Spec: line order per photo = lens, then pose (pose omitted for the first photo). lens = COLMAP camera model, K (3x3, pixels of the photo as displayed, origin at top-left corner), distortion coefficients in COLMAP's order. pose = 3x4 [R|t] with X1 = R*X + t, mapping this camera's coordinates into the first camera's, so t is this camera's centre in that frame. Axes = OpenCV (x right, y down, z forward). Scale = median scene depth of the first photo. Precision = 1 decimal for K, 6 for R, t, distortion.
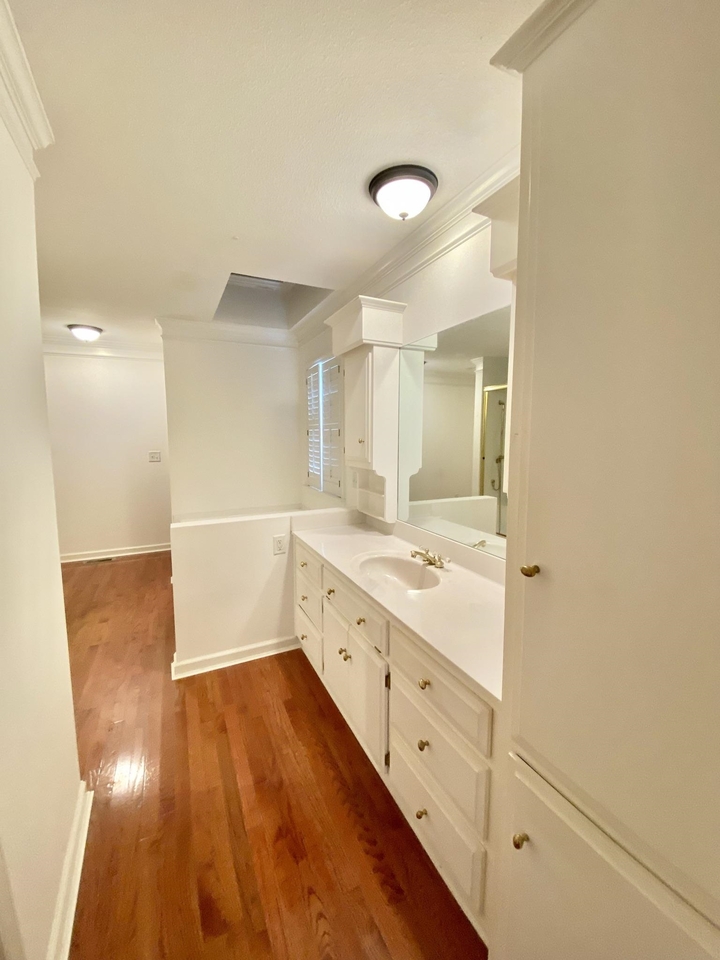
lens RADIAL K [[387.5, 0, 360.0], [0, 387.5, 480.0], [0, 0, 1]] dist [0.034440, -0.026627]
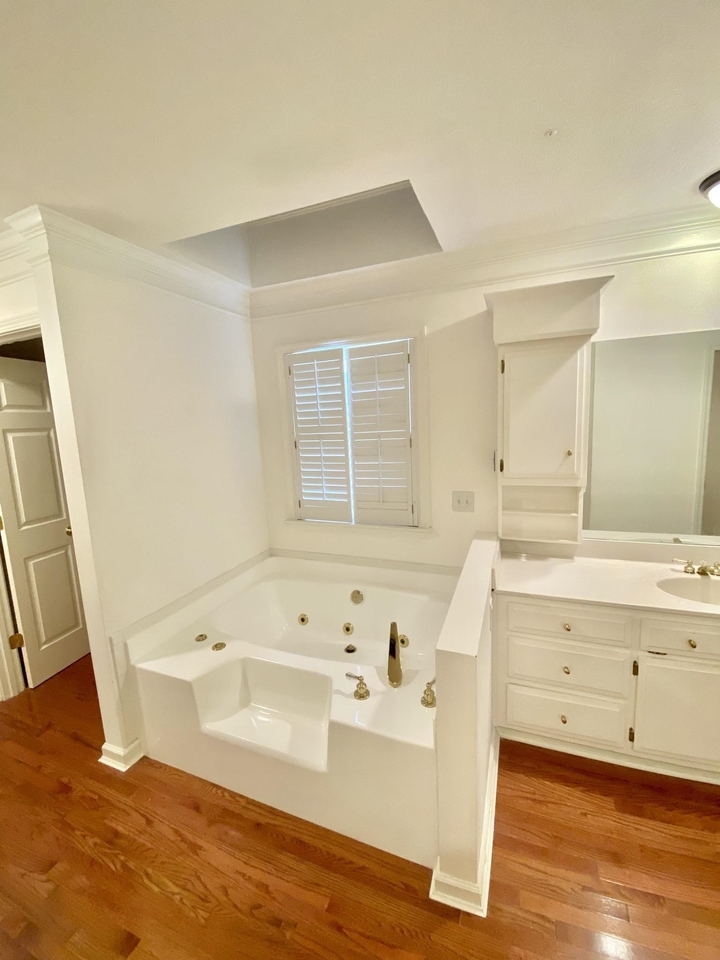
lens RADIAL K [[387.5, 0, 360.0], [0, 387.5, 480.0], [0, 0, 1]] dist [0.034440, -0.026627]
pose [[0.730667, -0.127814, 0.670664, -0.594134], [0.118216, 0.991167, 0.060103, -0.098906], [-0.672422, 0.035368, 0.739323, 0.463723]]
